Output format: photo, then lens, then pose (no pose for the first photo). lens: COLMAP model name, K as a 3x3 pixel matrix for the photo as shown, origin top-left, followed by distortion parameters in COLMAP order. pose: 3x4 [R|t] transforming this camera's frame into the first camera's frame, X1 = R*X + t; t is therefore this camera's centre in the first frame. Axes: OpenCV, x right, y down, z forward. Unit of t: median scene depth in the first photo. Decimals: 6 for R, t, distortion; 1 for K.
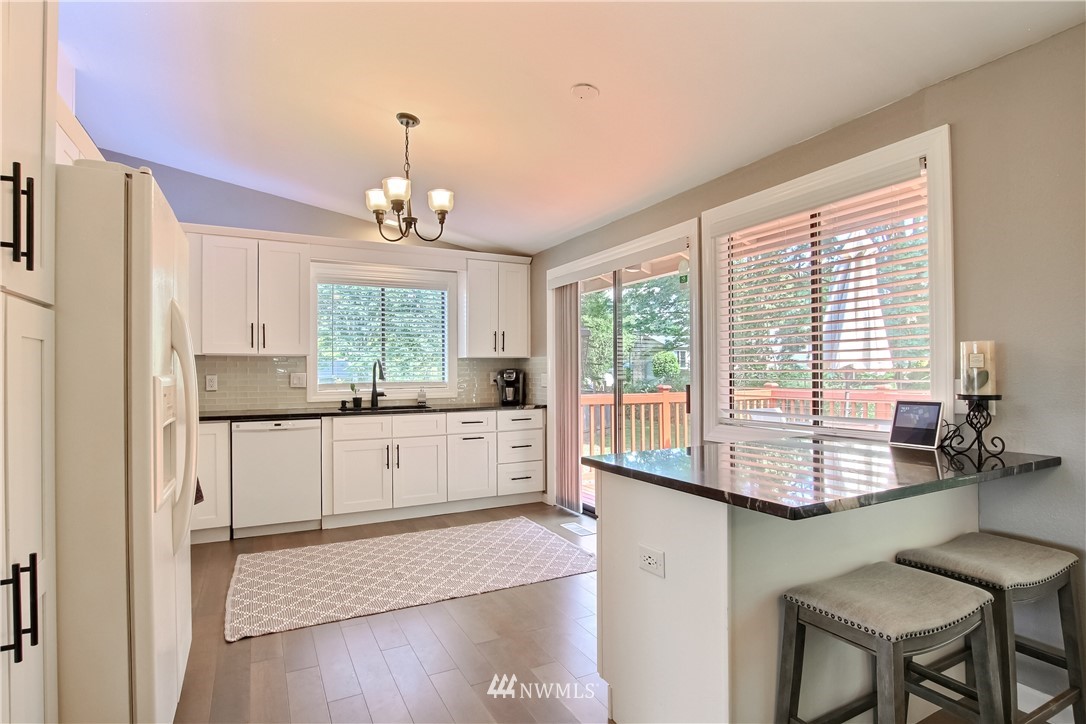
lens RADIAL K [[550.0, 0, 559.2], [0, 550.0, 372.5], [0, 0, 1]] dist [-0.029534, 0.001893]
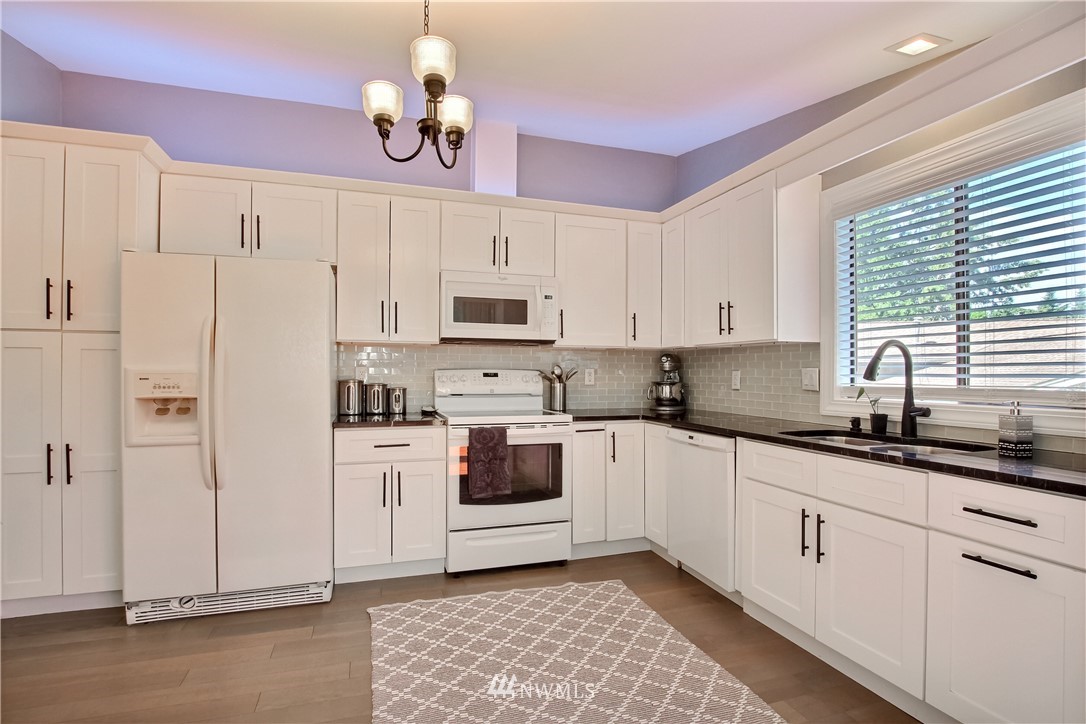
lens RADIAL K [[550.0, 0, 562.1], [0, 550.0, 372.3], [0, 0, 1]] dist [-0.029534, 0.001893]
pose [[-0.179114, 0.005512, -0.983813, 0.209700], [-0.002100, 0.999980, 0.005985, 0.002786], [0.983826, 0.003138, -0.179099, 0.815164]]
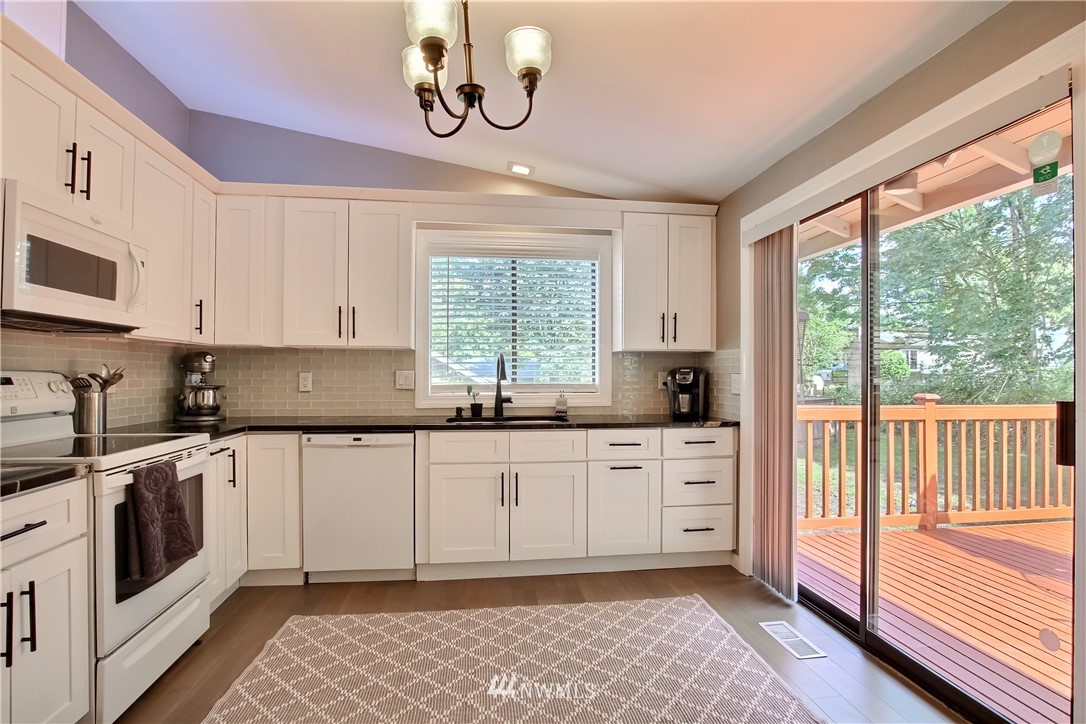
lens RADIAL K [[550.0, 0, 550.8], [0, 550.0, 370.8], [0, 0, 1]] dist [-0.029534, 0.001893]
pose [[0.934308, 0.006511, -0.356409, -0.000586], [-0.008107, 0.999963, -0.002985, 0.001536], [0.356376, 0.005678, 0.934325, 0.332304]]
